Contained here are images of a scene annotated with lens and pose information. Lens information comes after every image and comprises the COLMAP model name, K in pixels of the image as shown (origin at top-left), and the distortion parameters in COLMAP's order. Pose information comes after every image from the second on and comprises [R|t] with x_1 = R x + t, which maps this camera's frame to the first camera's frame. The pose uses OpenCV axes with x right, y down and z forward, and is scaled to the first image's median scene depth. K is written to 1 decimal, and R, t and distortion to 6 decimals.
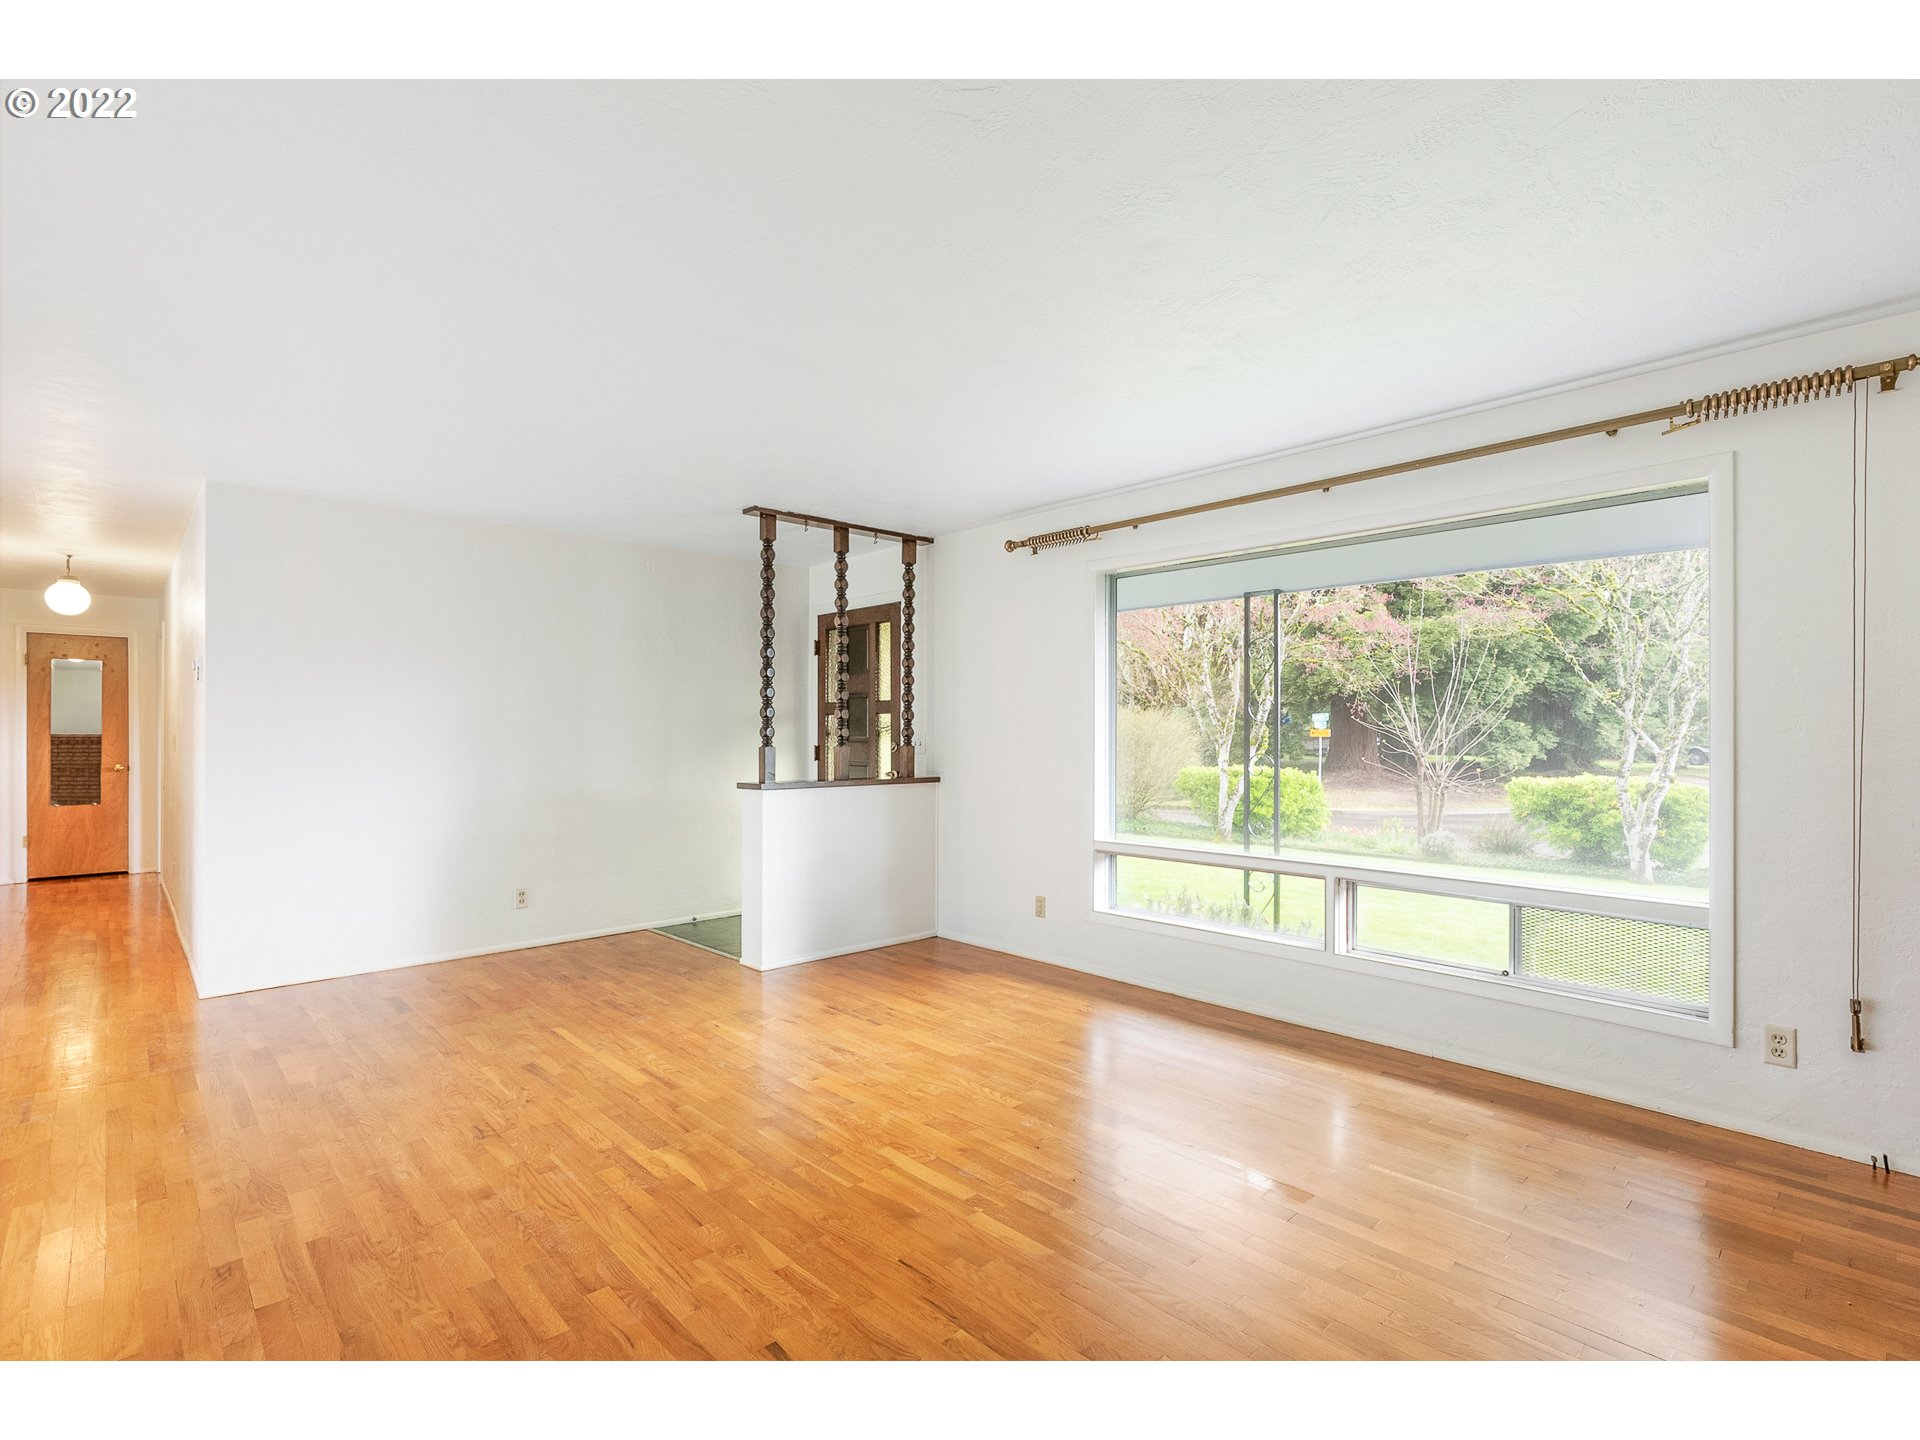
lens RADIAL K [[868.5, 0, 966.0], [0, 868.5, 717.8], [0, 0, 1]] dist [-0.001114, 0.000085]
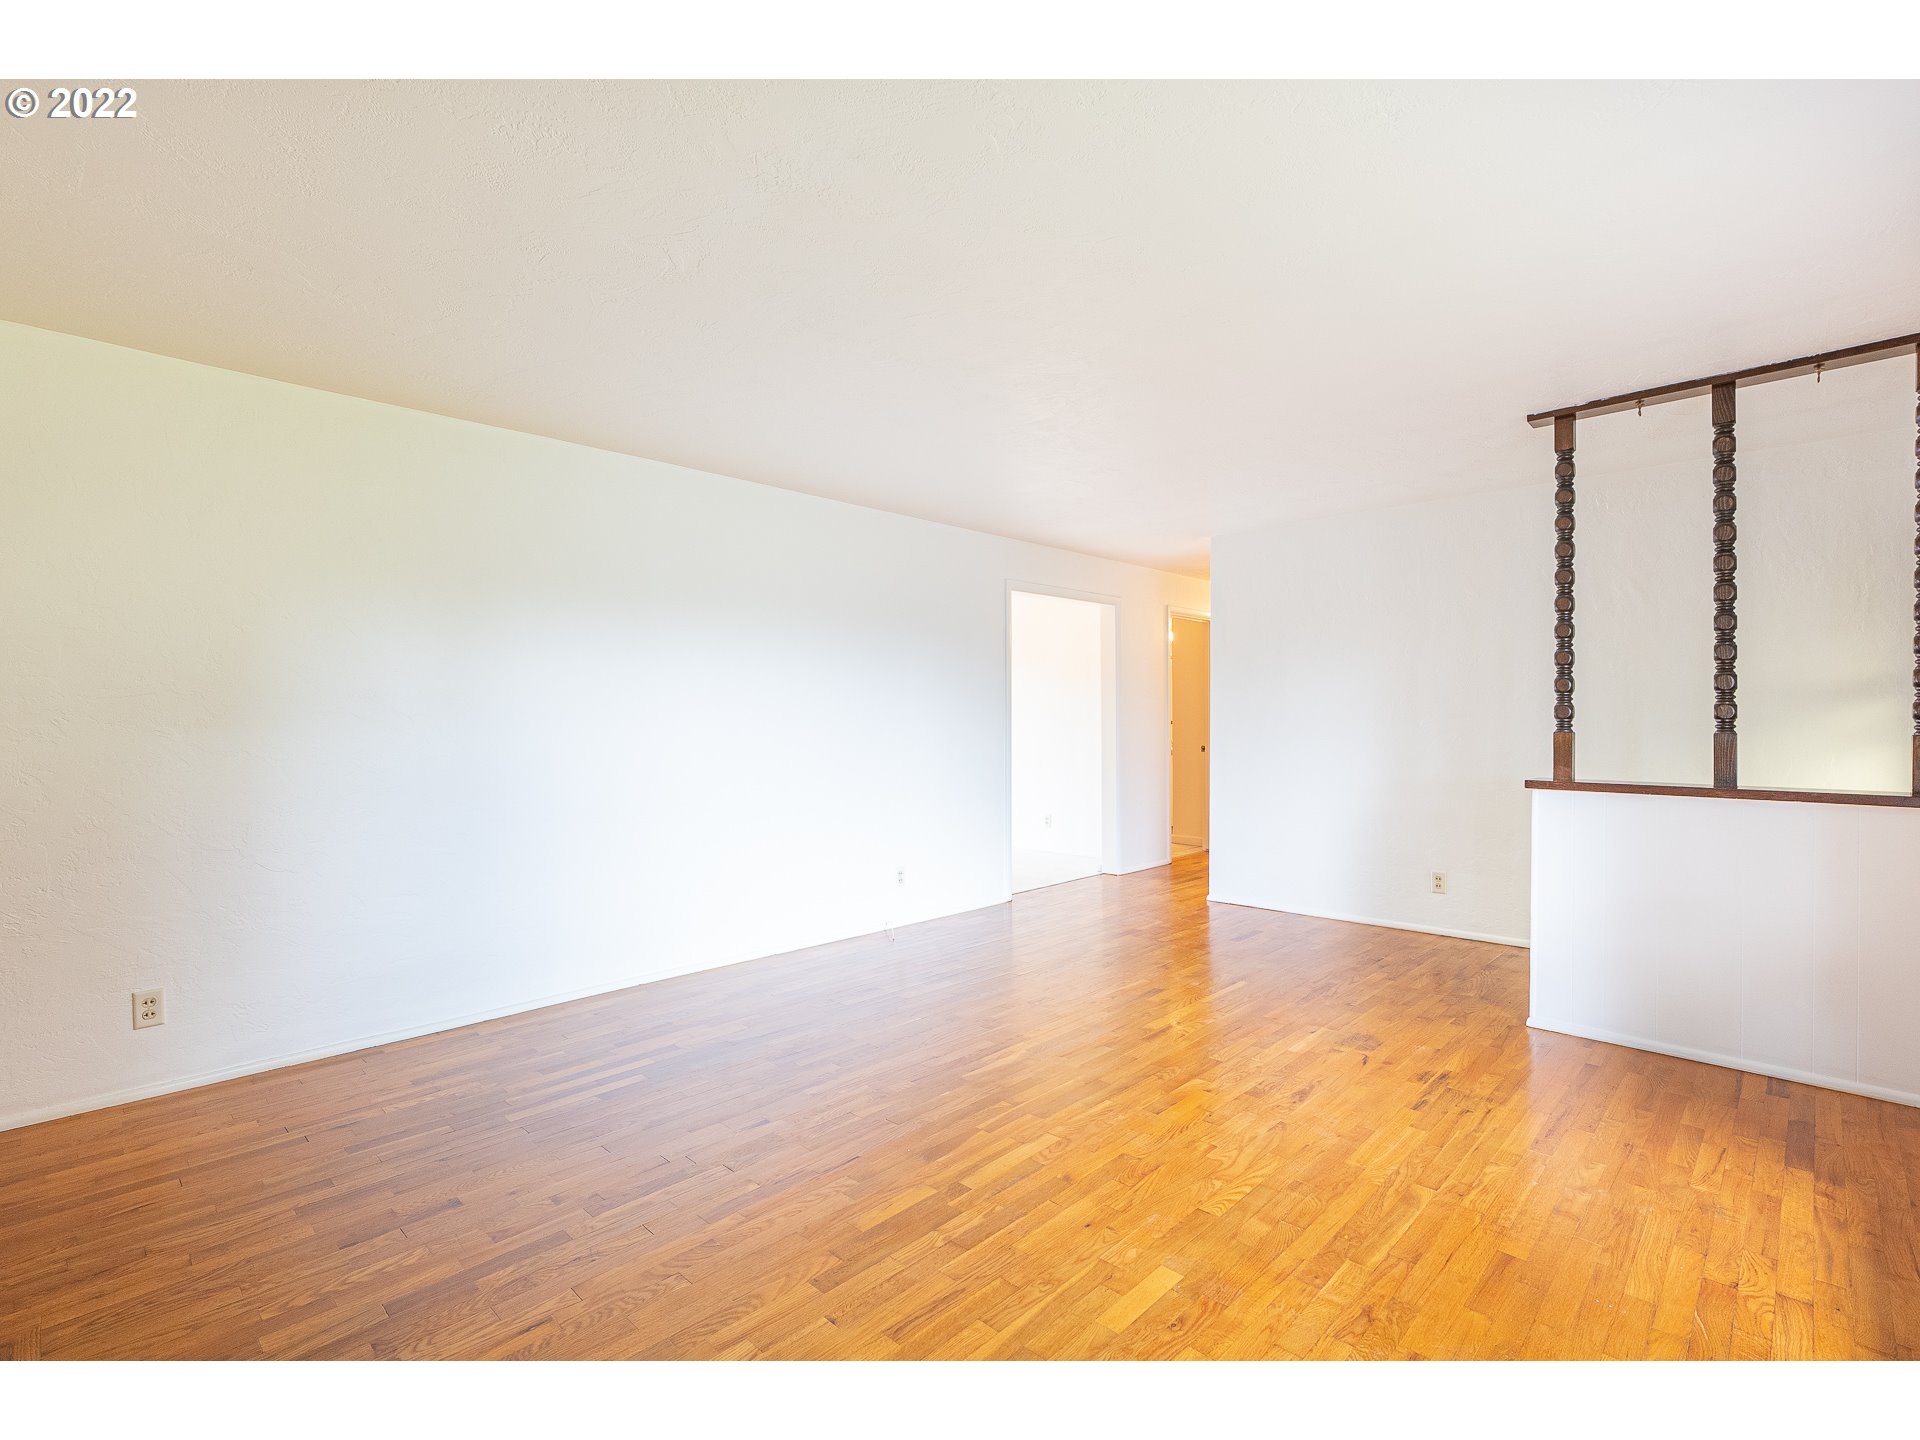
lens RADIAL K [[868.5, 0, 966.0], [0, 868.5, 717.8], [0, 0, 1]] dist [-0.001114, 0.000085]
pose [[0.094795, 0.003106, -0.995492, 0.584978], [0.017646, 0.999833, 0.004800, 0.011505], [0.995340, -0.018021, 0.094725, 0.547633]]
